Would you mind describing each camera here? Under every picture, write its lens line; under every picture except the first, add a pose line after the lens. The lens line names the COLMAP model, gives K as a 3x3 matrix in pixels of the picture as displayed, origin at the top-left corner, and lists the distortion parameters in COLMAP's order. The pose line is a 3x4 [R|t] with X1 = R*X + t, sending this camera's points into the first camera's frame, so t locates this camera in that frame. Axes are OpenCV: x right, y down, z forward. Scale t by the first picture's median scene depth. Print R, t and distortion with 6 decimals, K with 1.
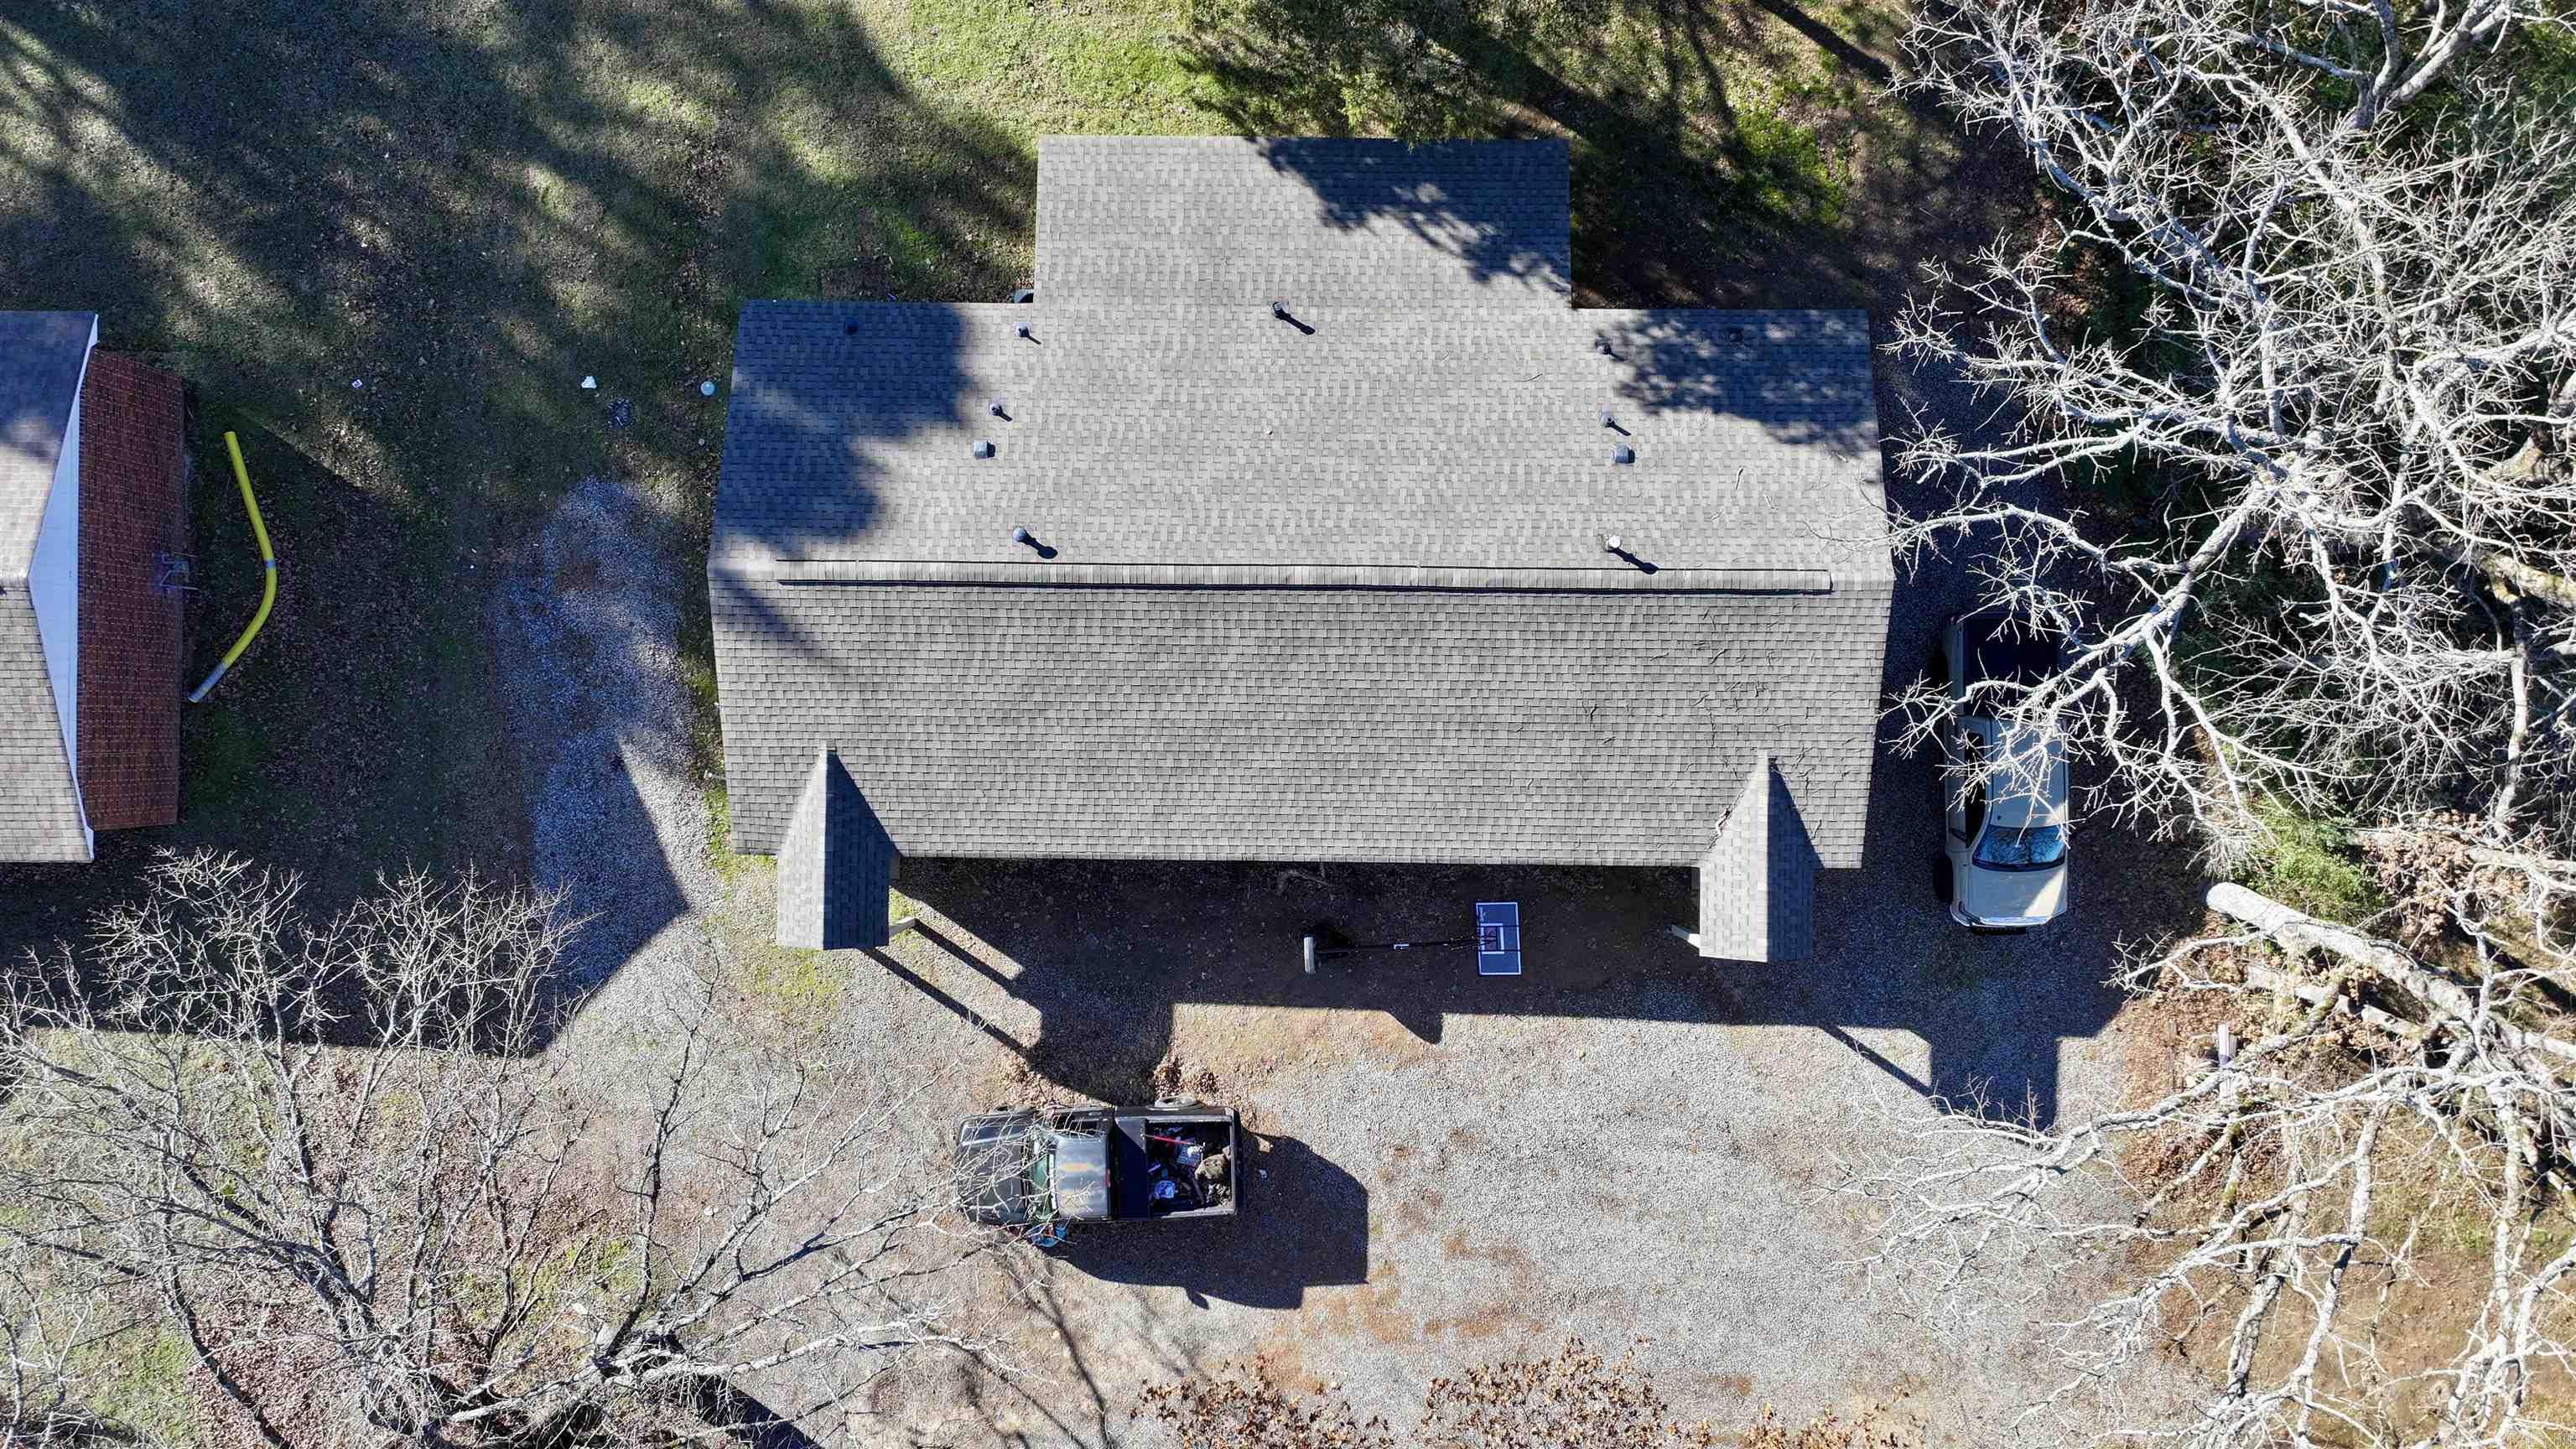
lens RADIAL K [[1949.6, 0, 1332.7], [0, 1949.6, 731.9], [0, 0, 1]] dist [0.001009, -0.002687]
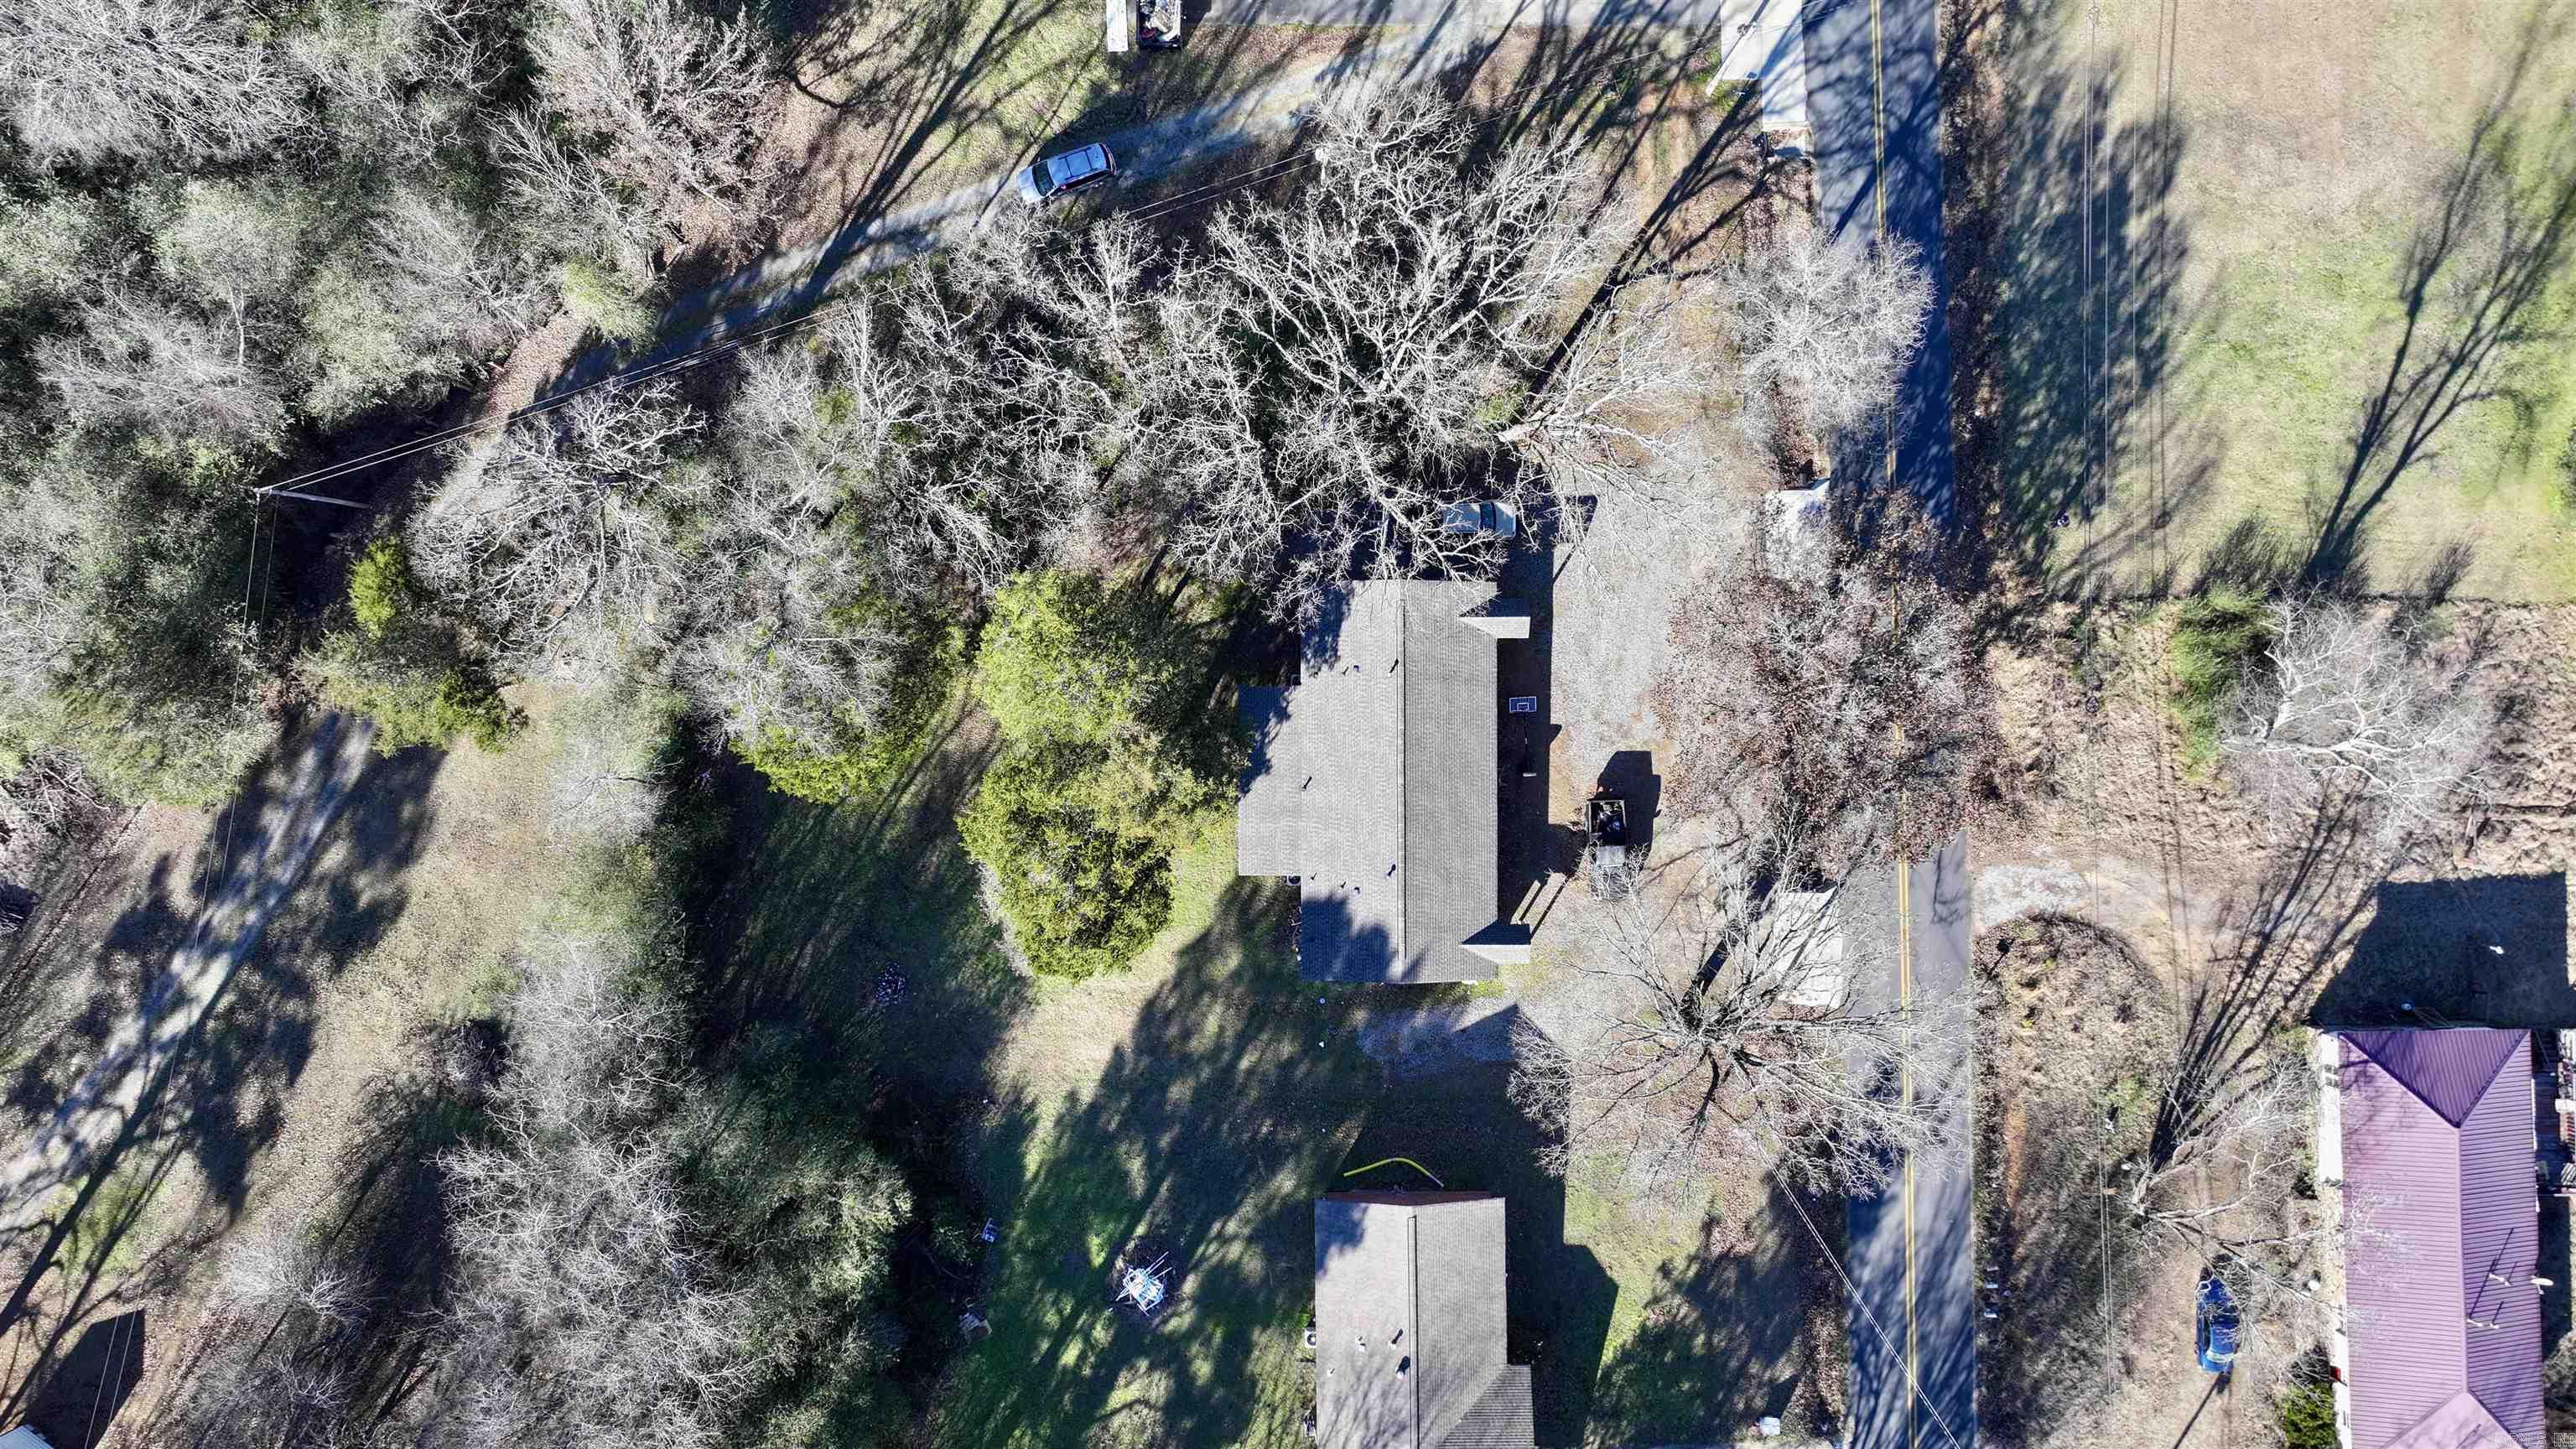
lens RADIAL K [[1817.4, 0, 1287.1], [0, 1817.4, 709.6], [0, 0, 1]] dist [0.001919, 0.001846]
pose [[-0.014060, -0.999899, 0.002194, 0.077215], [0.999809, -0.014088, -0.013550, -0.190417], [0.013579, 0.002004, 0.999906, -1.553587]]
